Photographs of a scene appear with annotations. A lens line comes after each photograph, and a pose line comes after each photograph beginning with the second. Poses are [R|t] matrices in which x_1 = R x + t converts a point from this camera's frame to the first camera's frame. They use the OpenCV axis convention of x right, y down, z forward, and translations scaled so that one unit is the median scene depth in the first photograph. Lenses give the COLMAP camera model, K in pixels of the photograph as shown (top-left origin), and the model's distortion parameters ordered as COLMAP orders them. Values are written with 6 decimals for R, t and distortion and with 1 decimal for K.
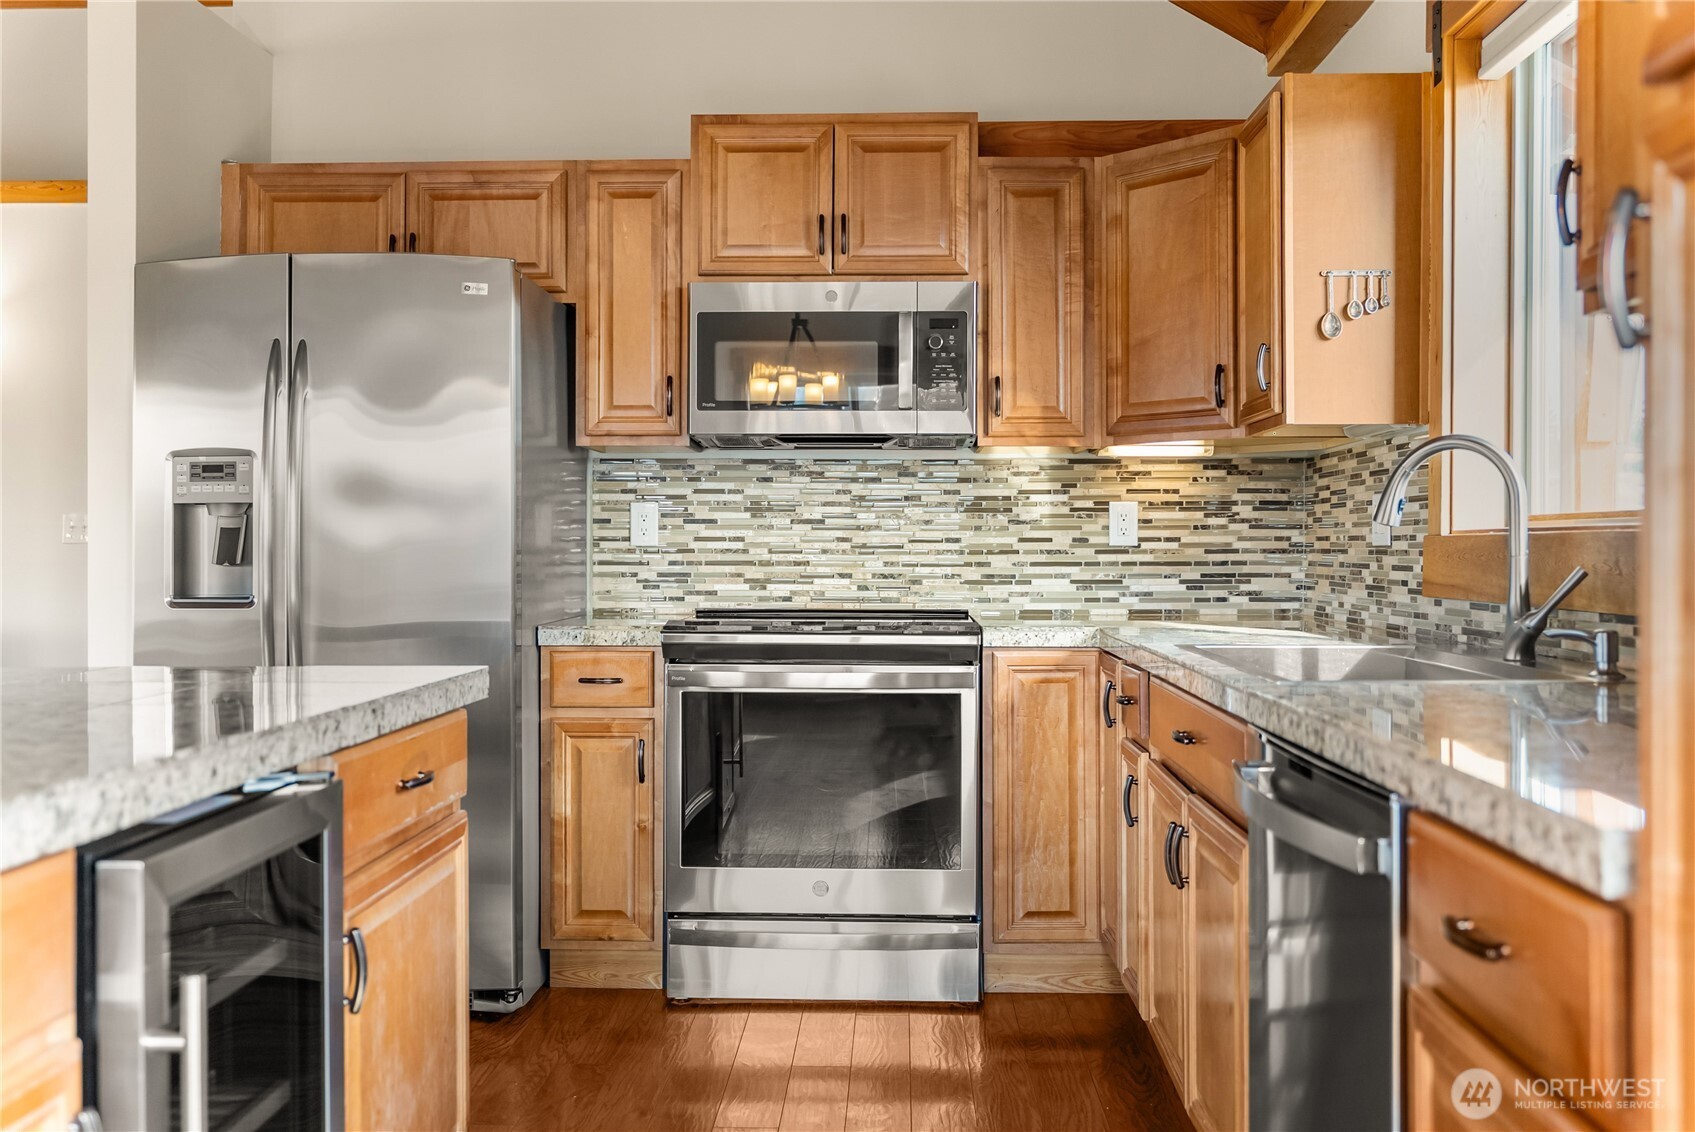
lens RADIAL K [[1527.1, 0, 855.8], [0, 1527.1, 533.8], [0, 0, 1]] dist [-0.010285, -0.001488]
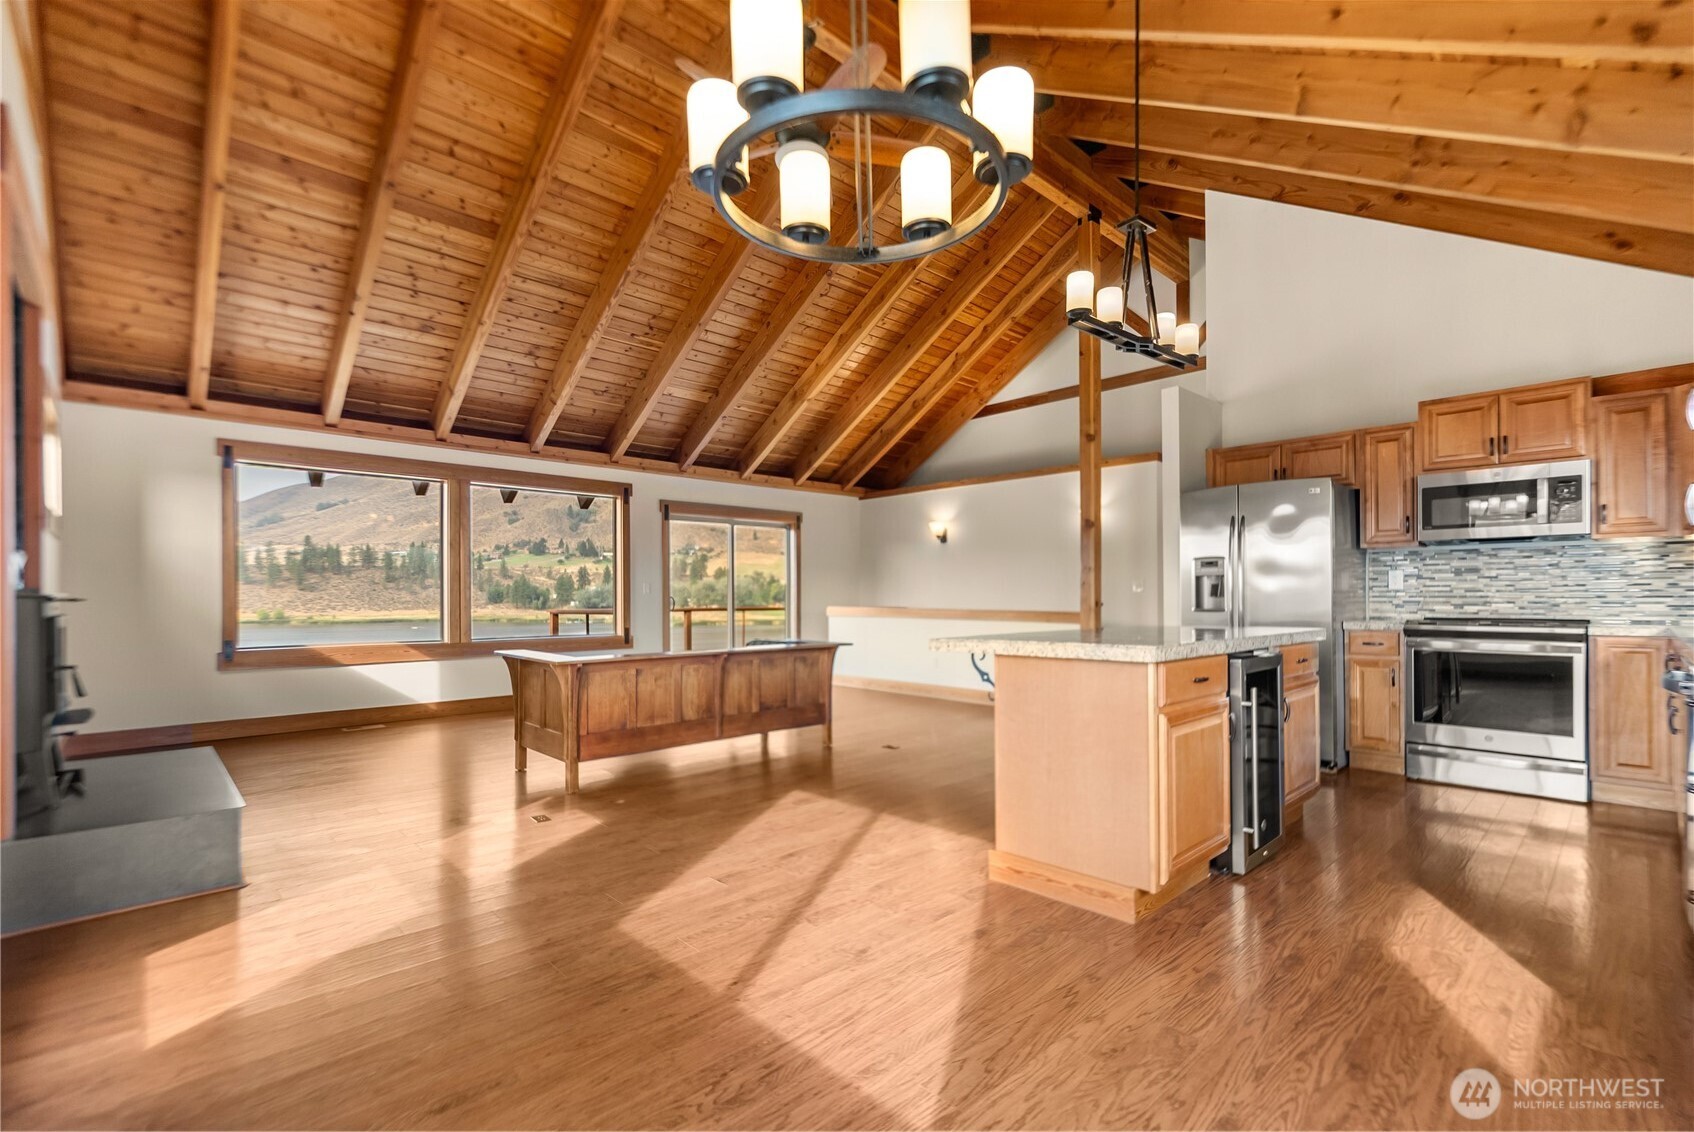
lens RADIAL K [[764.3, 0, 861.5], [0, 764.3, 594.7], [0, 0, 1]] dist [0.008368, -0.000922]
pose [[0.724833, -0.005791, -0.688900, 0.080543], [0.010609, 0.999940, 0.002757, 0.004430], [0.688843, -0.009307, 0.724851, -0.426608]]
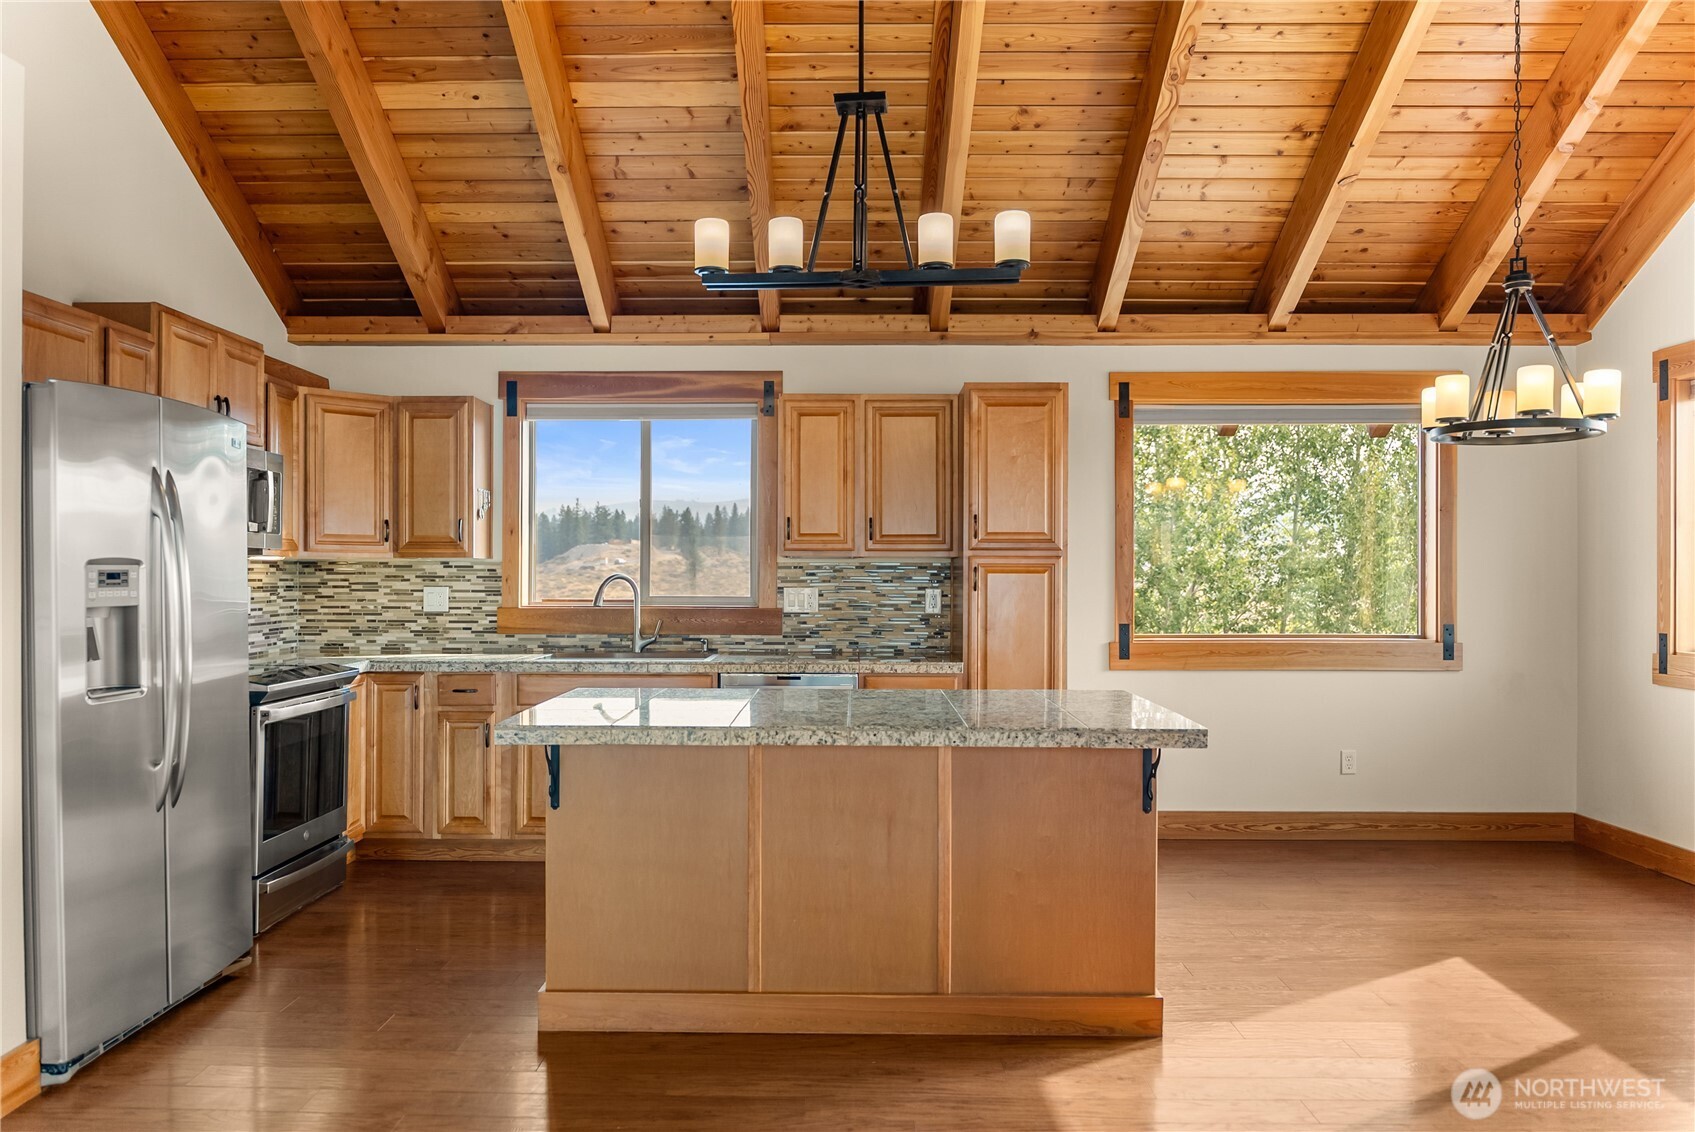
lens RADIAL K [[1161.5, 0, 834.4], [0, 1161.5, 581.1], [0, 0, 1]] dist [-0.009138, -0.007518]
pose [[-0.023405, -0.005204, 0.999713, -1.142589], [-0.013915, 0.999891, 0.004879, -0.044792], [-0.999629, -0.013797, -0.023475, 0.433724]]
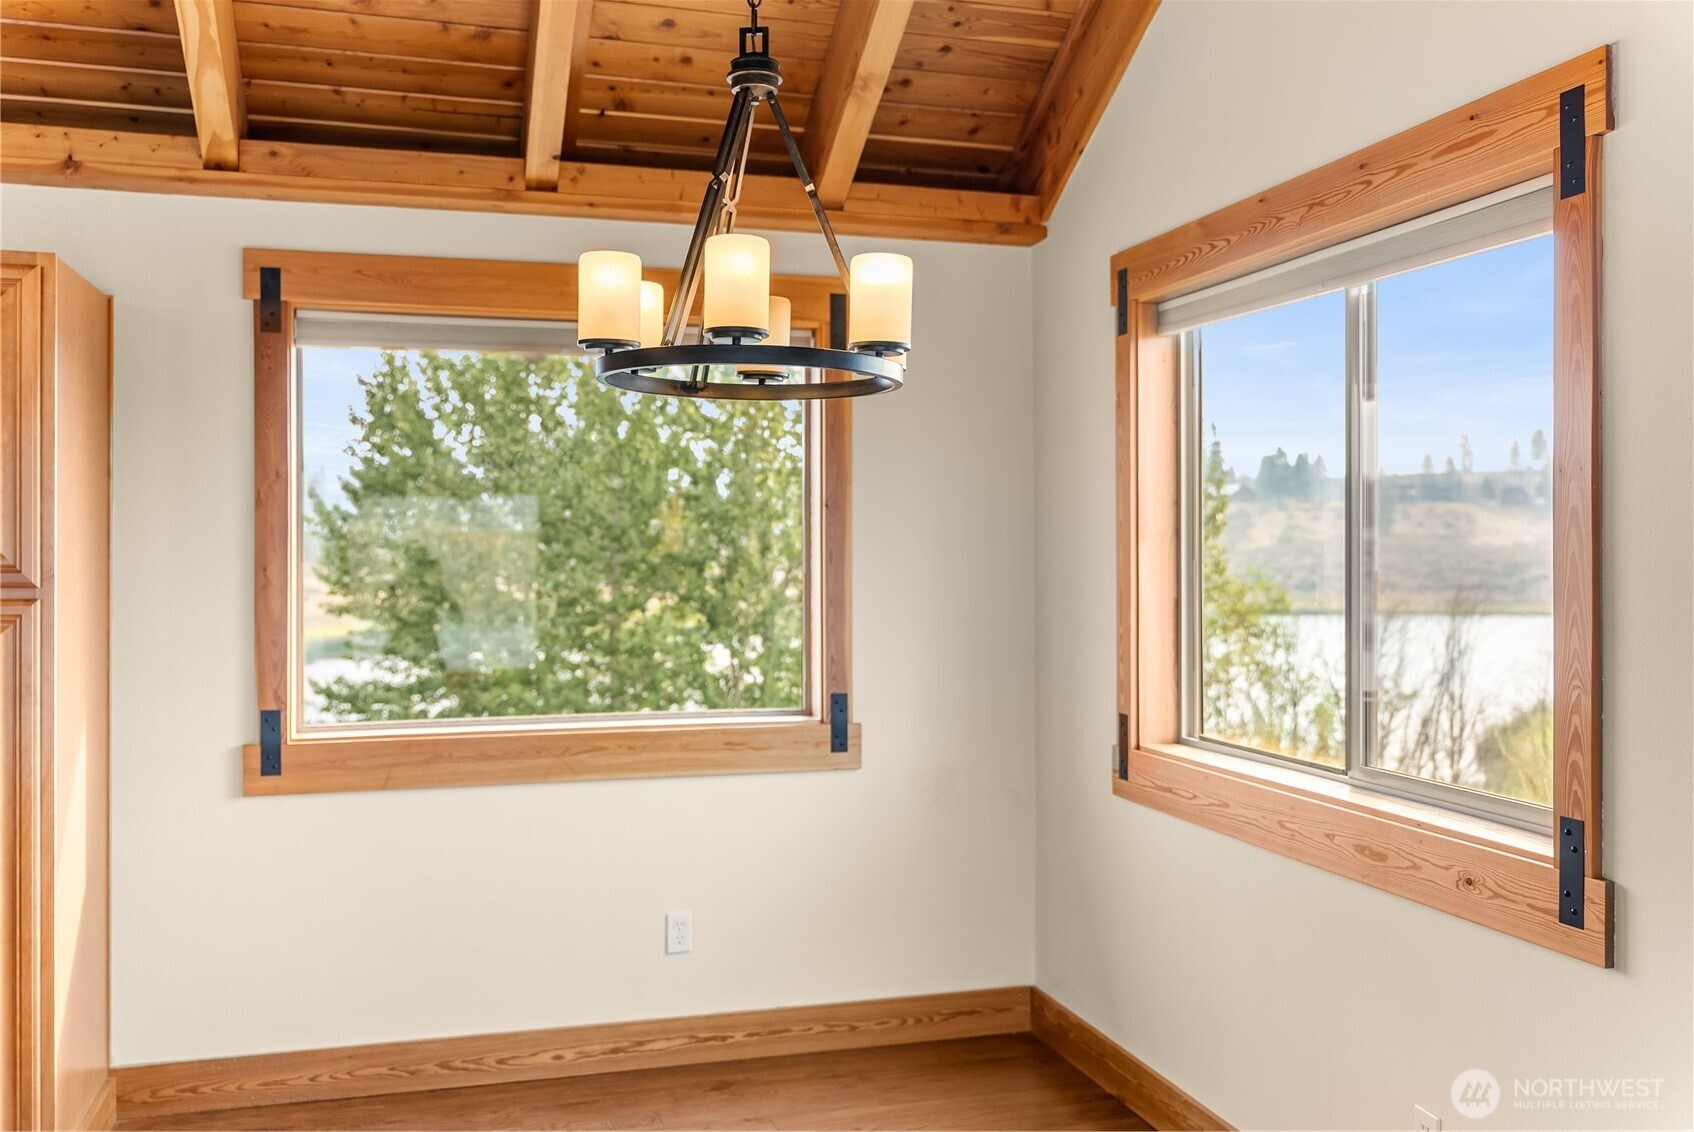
lens RADIAL K [[1468.1, 0, 846.9], [0, 1468.1, 553.9], [0, 0, 1]] dist [-0.008027, -0.004827]
pose [[-0.321971, -0.001489, 0.946748, -0.778867], [-0.011082, 0.999936, -0.002196, -0.097049], [-0.946685, -0.011199, -0.321967, -0.004695]]
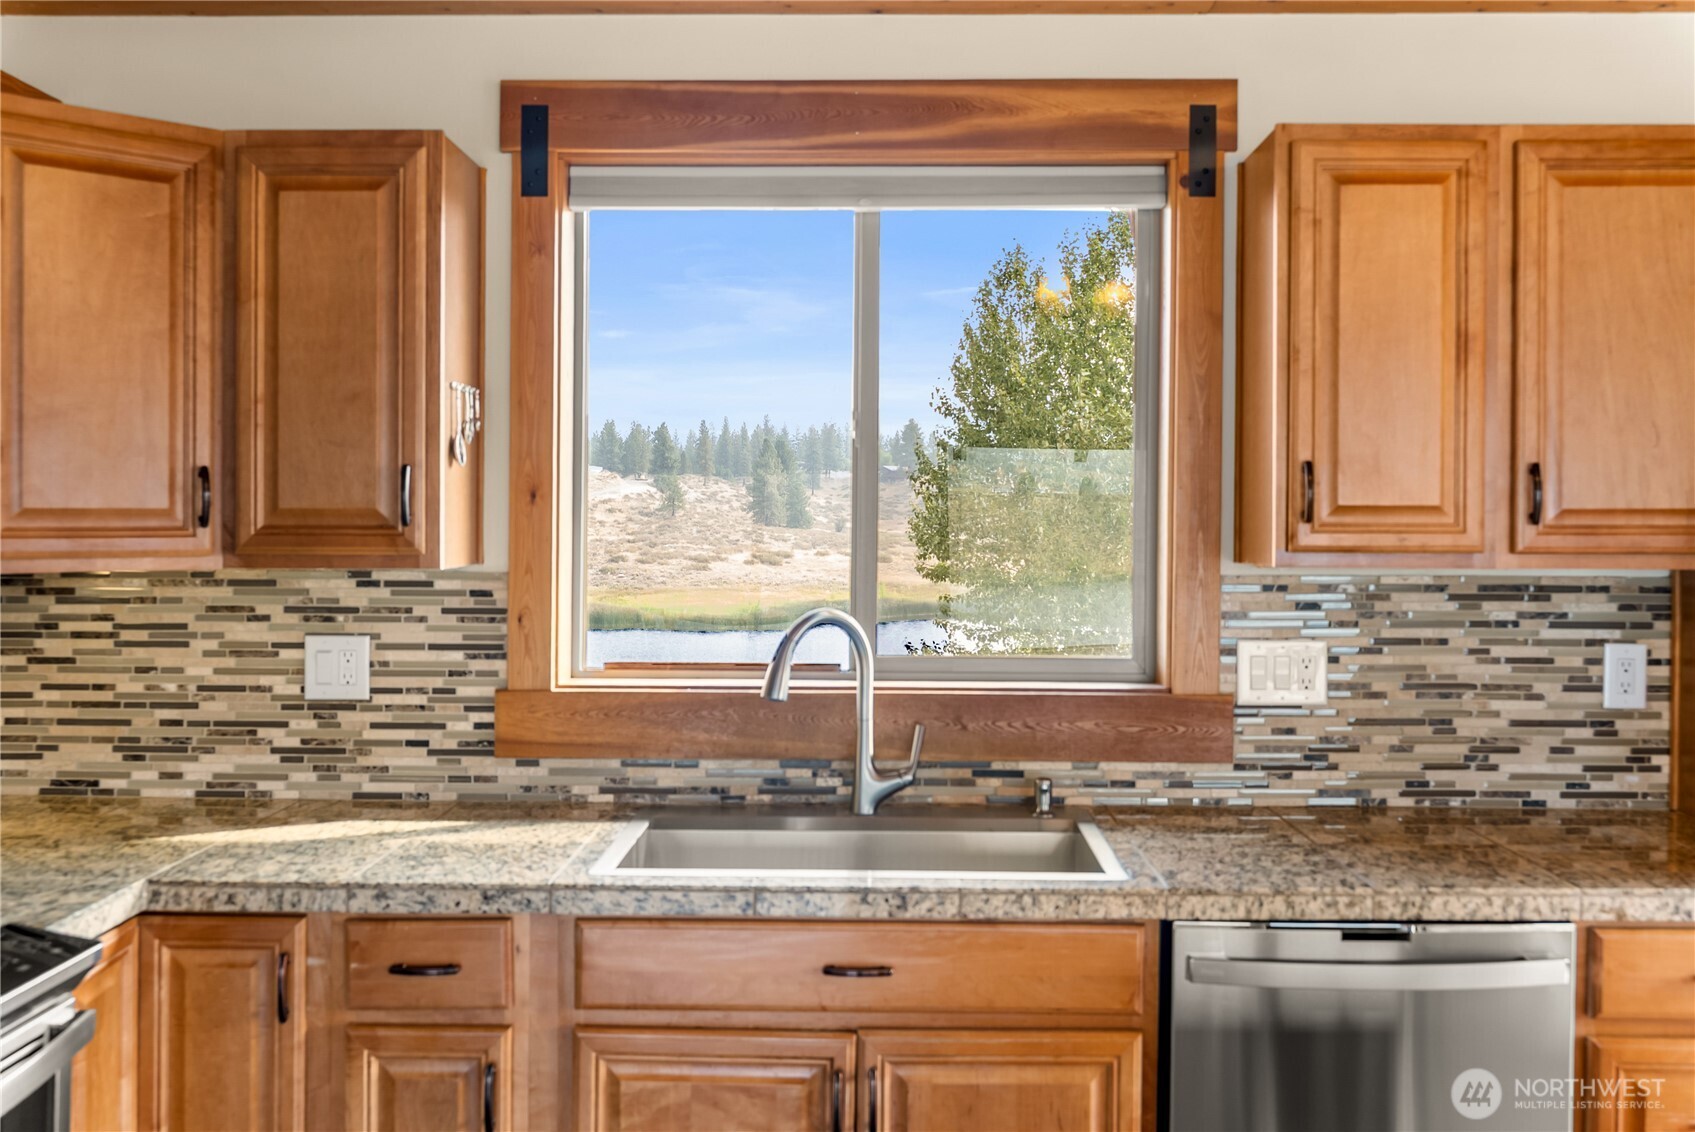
lens RADIAL K [[1527.1, 0, 847.8], [0, 1527.1, 515.6], [0, 0, 1]] dist [-0.010285, -0.001488]
pose [[-0.022117, -0.002672, 0.999752, -0.432188], [-0.015620, 0.999875, 0.002327, -0.087217], [-0.999633, -0.015564, -0.022156, 0.665255]]
